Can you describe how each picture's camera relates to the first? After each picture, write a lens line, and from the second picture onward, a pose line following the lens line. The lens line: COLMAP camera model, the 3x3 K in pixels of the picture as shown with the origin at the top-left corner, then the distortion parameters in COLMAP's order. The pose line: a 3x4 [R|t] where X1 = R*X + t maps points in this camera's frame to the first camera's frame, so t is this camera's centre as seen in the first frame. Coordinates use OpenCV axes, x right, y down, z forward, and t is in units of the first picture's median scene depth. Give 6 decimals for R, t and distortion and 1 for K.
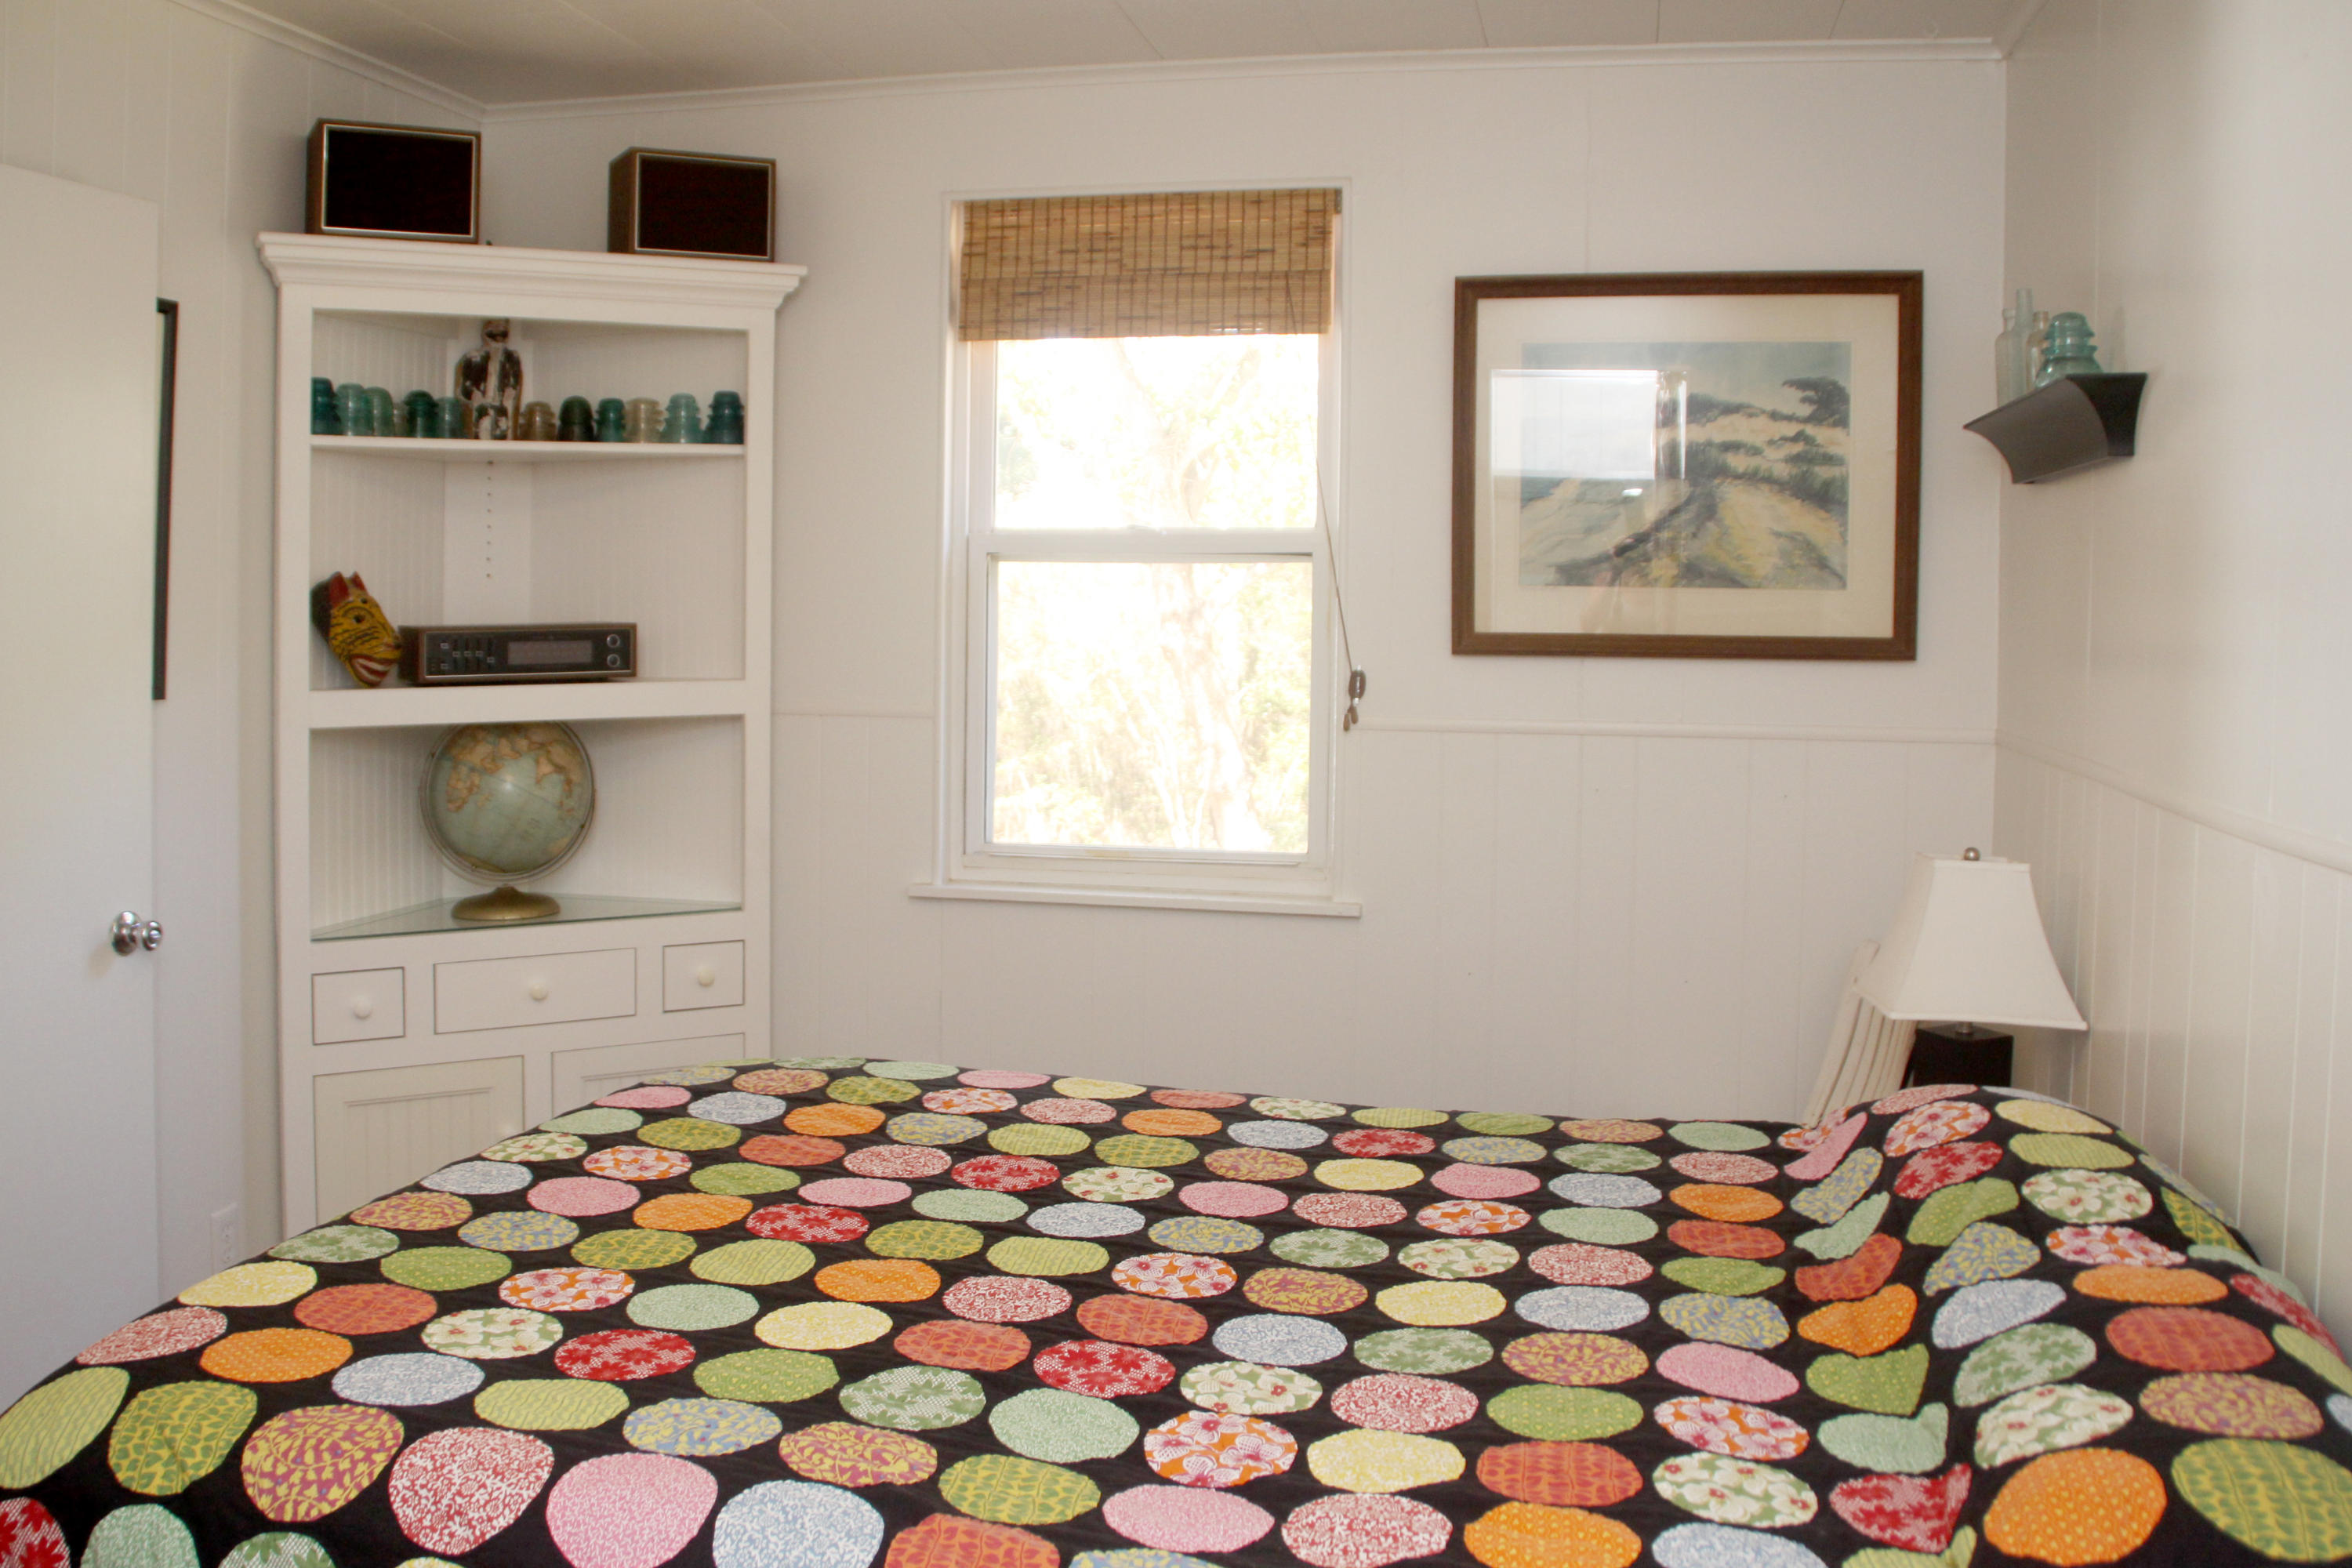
lens RADIAL K [[2142.5, 0, 1176.0], [0, 2142.5, 784.0], [0, 0, 1]] dist [-0.167199, 0.114644]
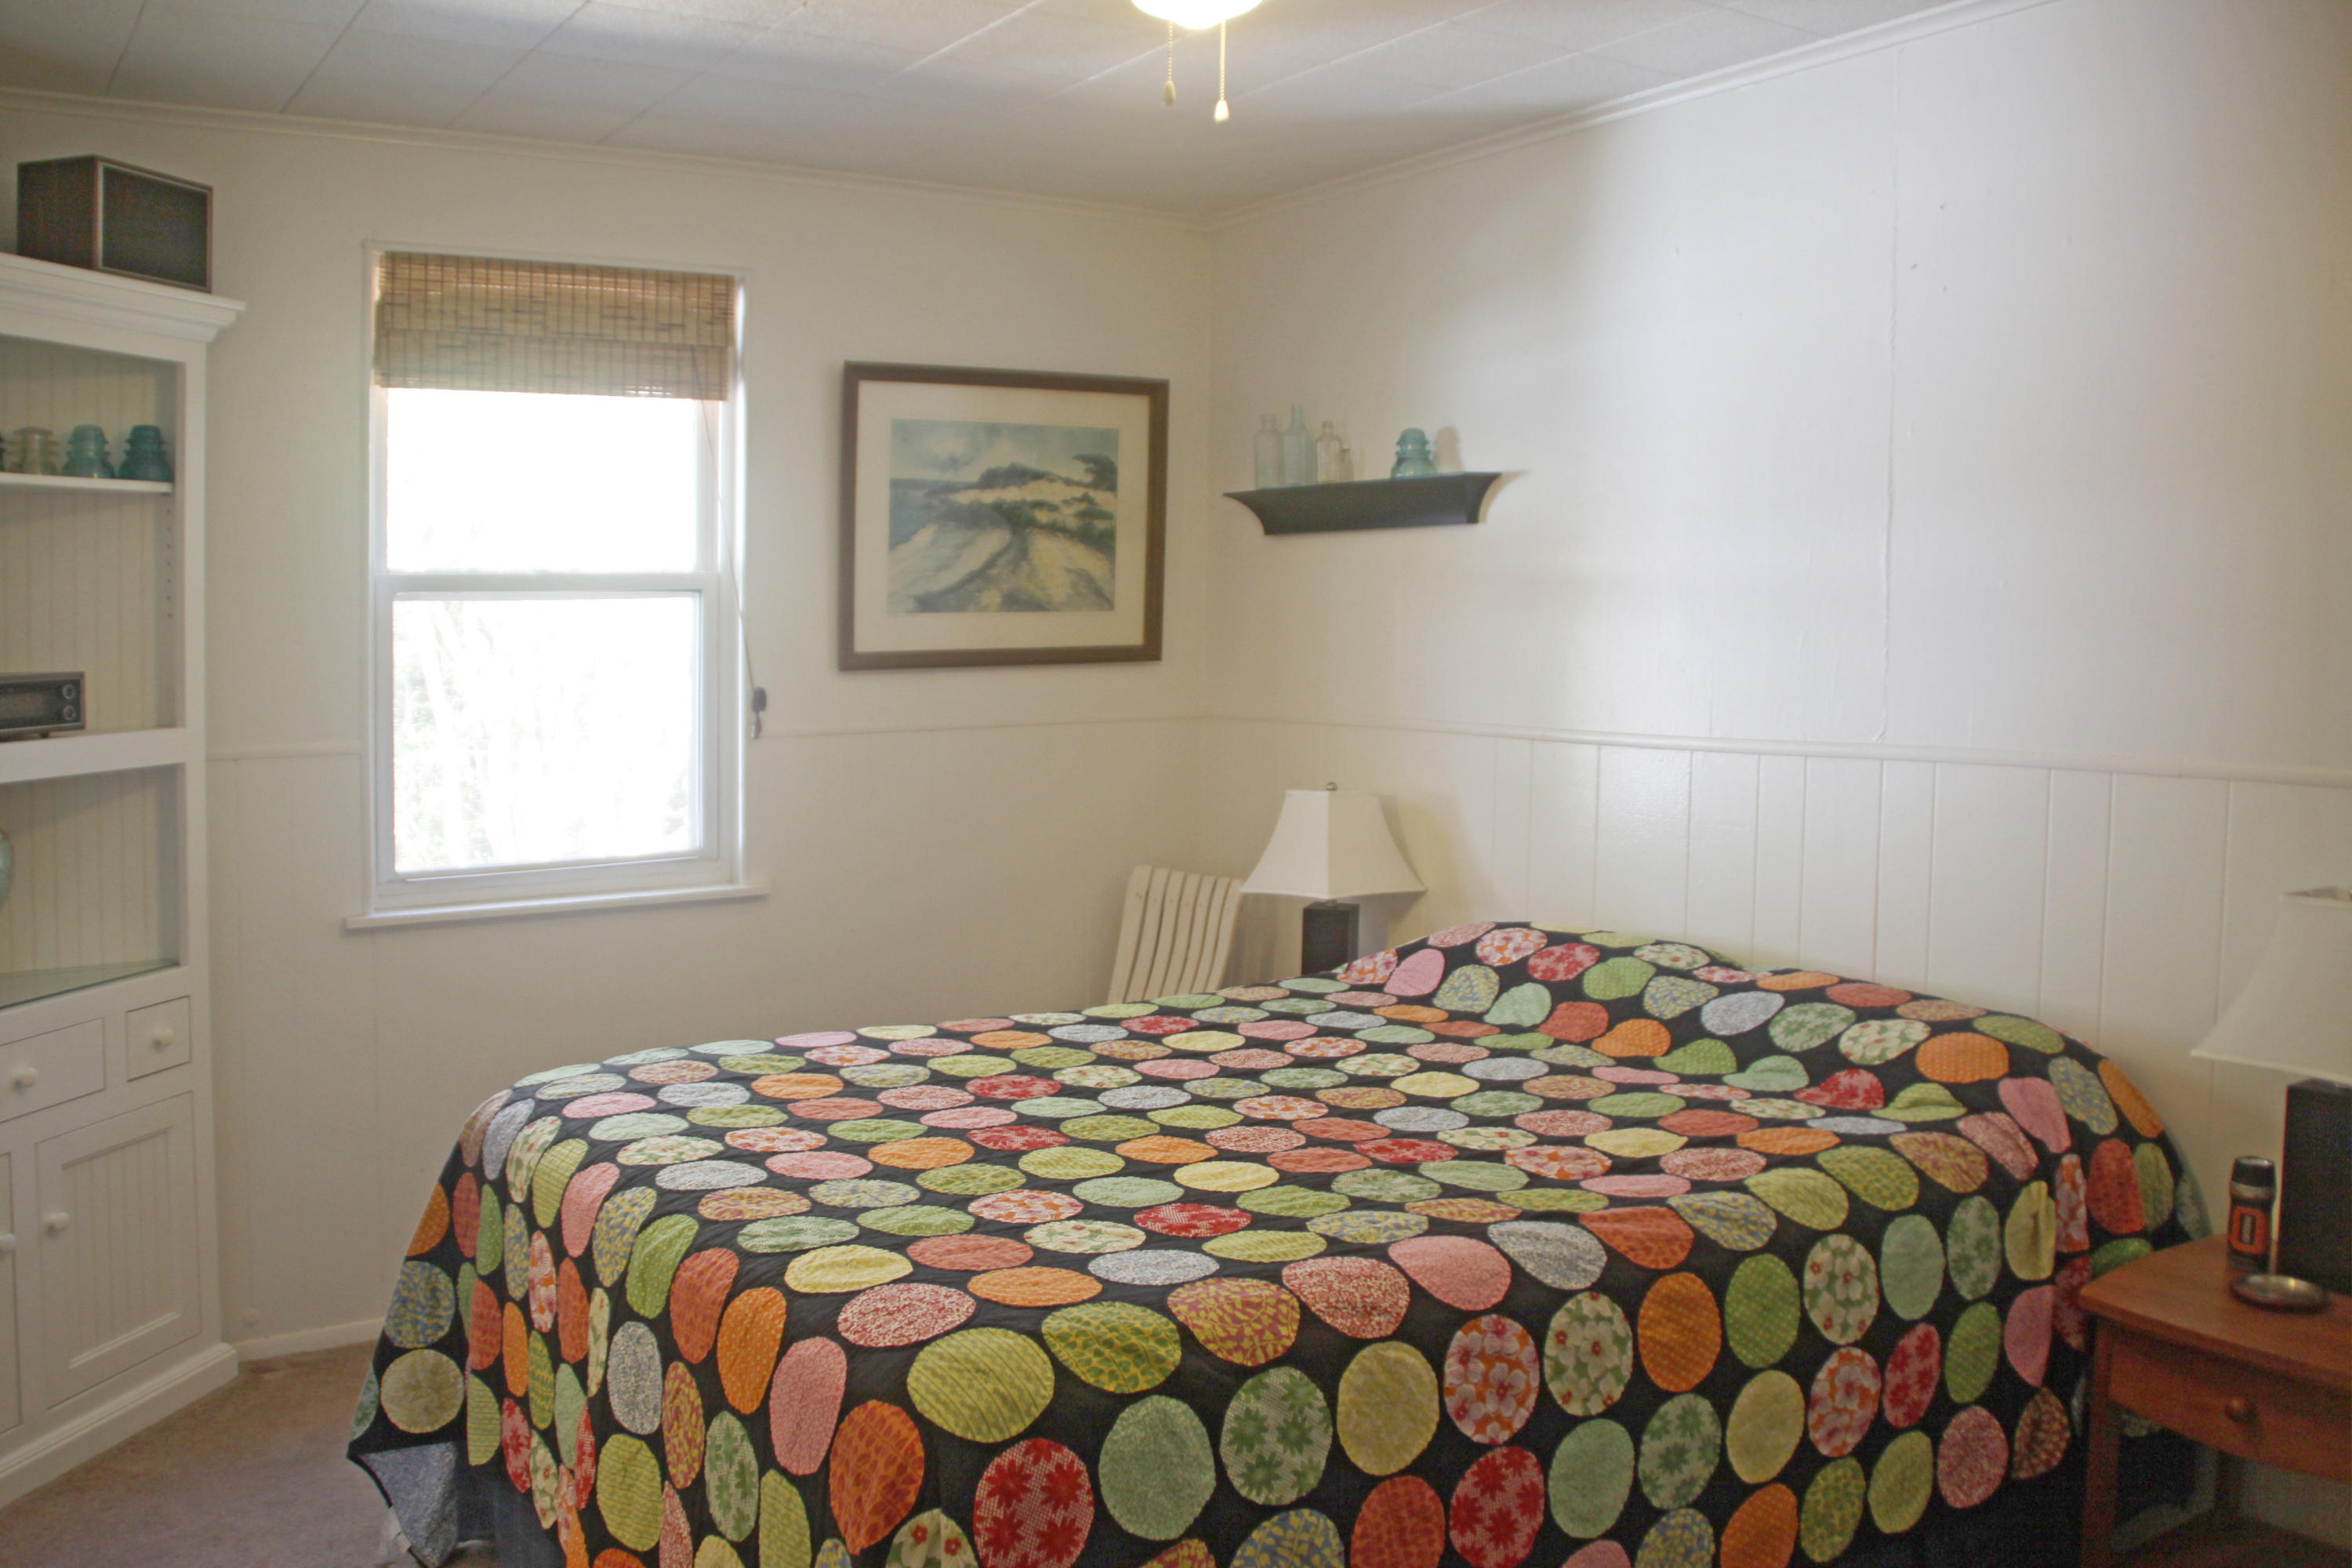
lens RADIAL K [[2004.1, 0, 1126.2], [0, 2004.1, 812.9], [0, 0, 1]] dist [-0.153587, 0.130905]
pose [[0.696266, -0.083576, 0.712901, -0.574672], [0.079350, 0.996073, 0.039274, -0.012079], [-0.713384, 0.029224, 0.700164, 0.089654]]
